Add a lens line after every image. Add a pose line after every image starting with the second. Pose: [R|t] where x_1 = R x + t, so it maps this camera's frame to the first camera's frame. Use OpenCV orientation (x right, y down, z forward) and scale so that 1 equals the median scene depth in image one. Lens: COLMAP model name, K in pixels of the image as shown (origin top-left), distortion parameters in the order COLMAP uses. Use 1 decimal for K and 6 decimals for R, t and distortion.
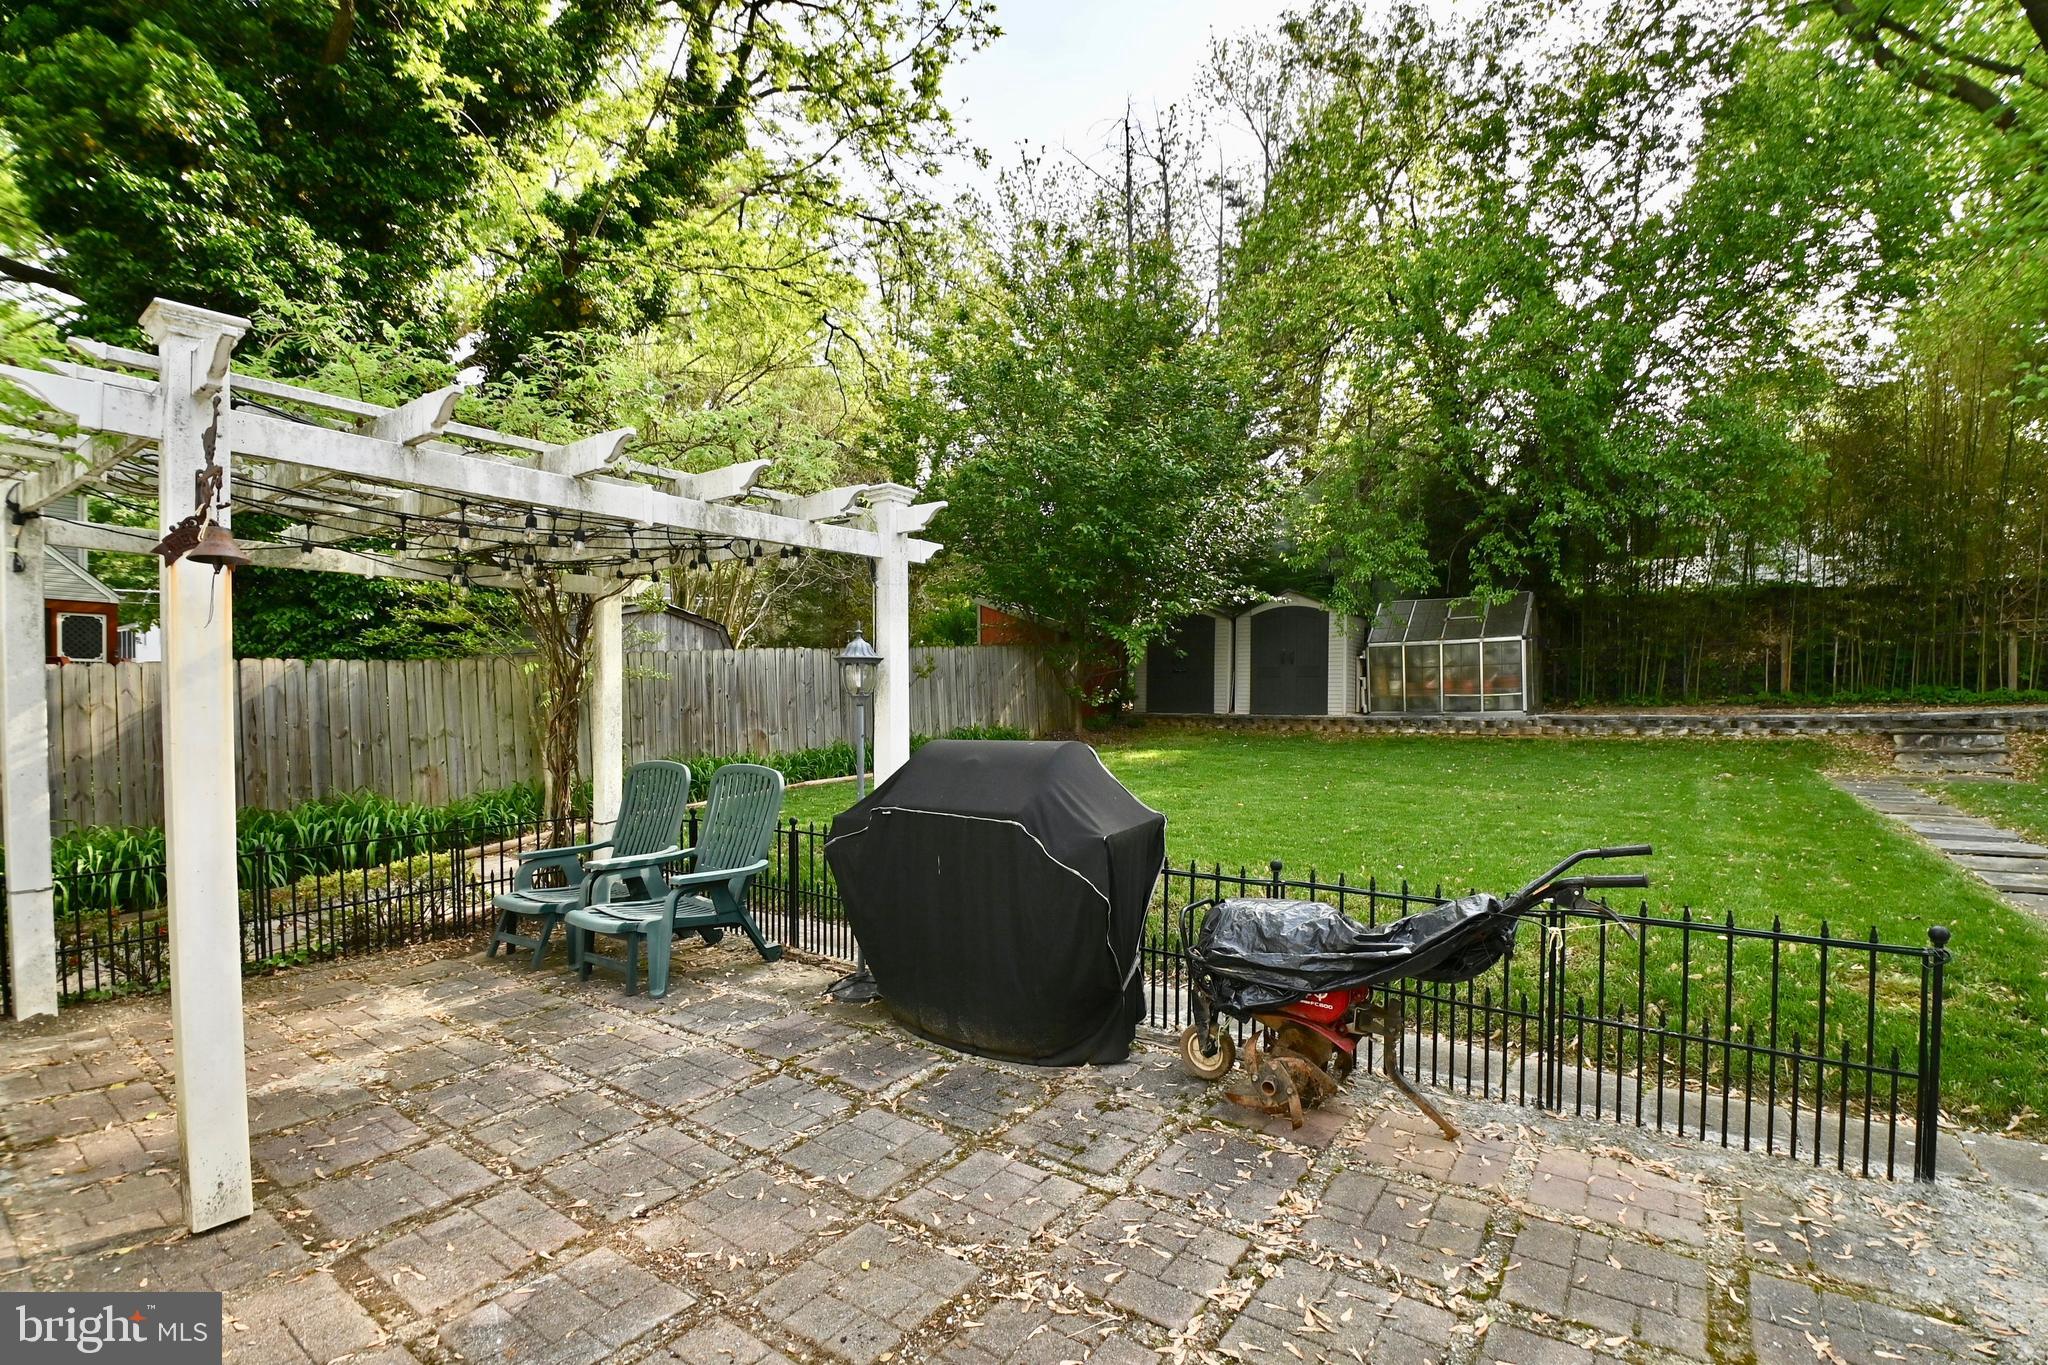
lens RADIAL K [[844.5, 0, 1000.0], [0, 844.5, 716.8], [0, 0, 1]] dist [0.012952, -0.016157]
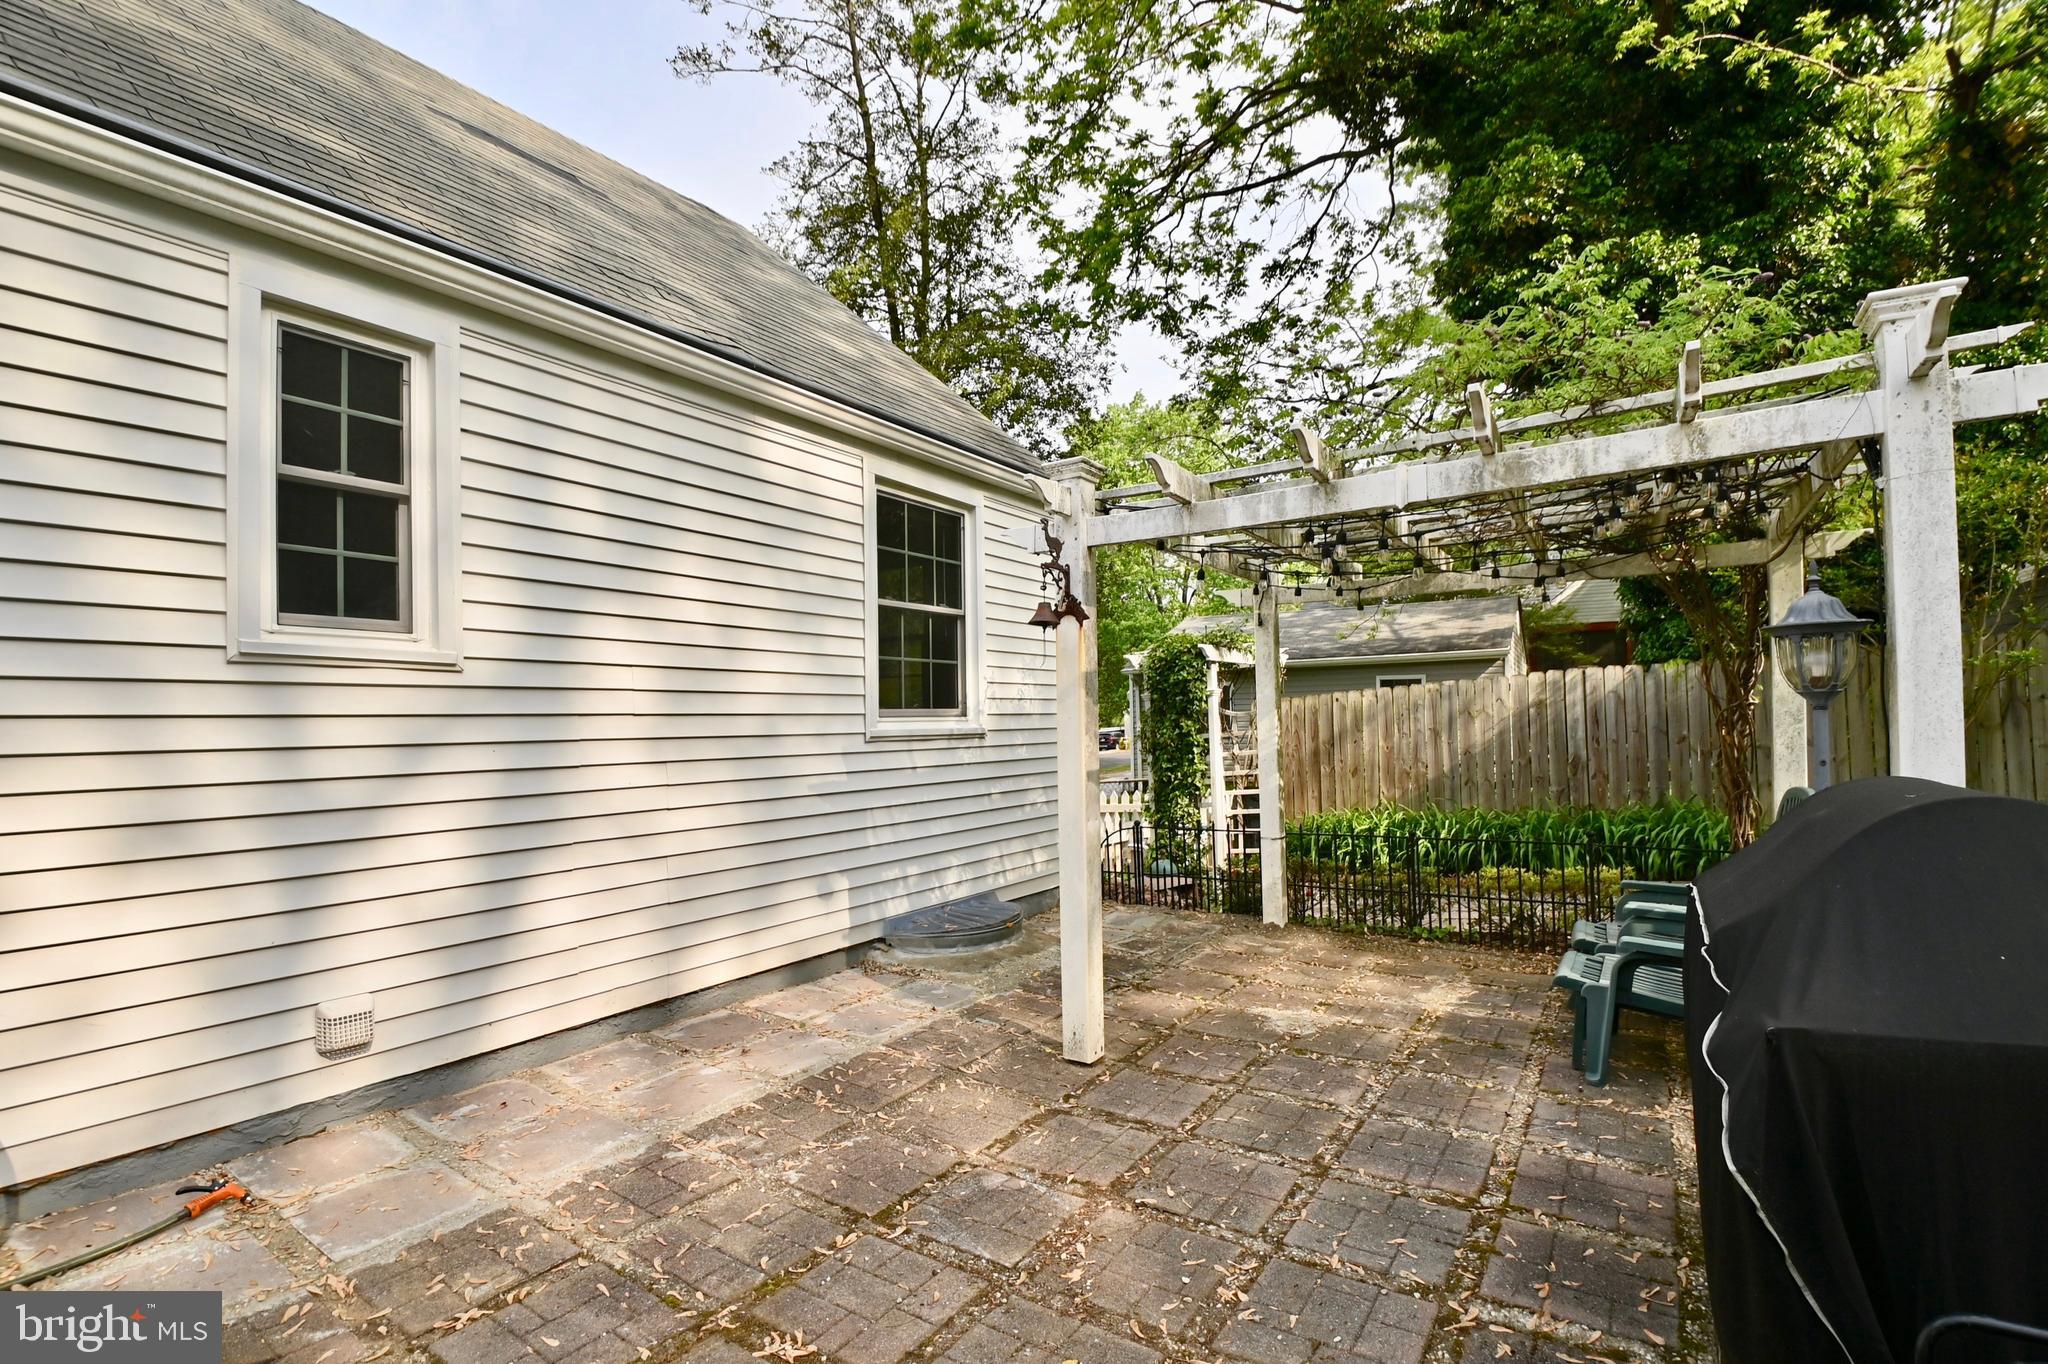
lens RADIAL K [[844.5, 0, 1000.0], [0, 844.5, 716.3], [0, 0, 1]] dist [0.012952, -0.016157]
pose [[0.127563, -0.002406, -0.991828, 0.363227], [-0.001604, 0.999995, -0.002632, -0.006002], [0.991829, 0.001927, 0.127558, 0.429276]]
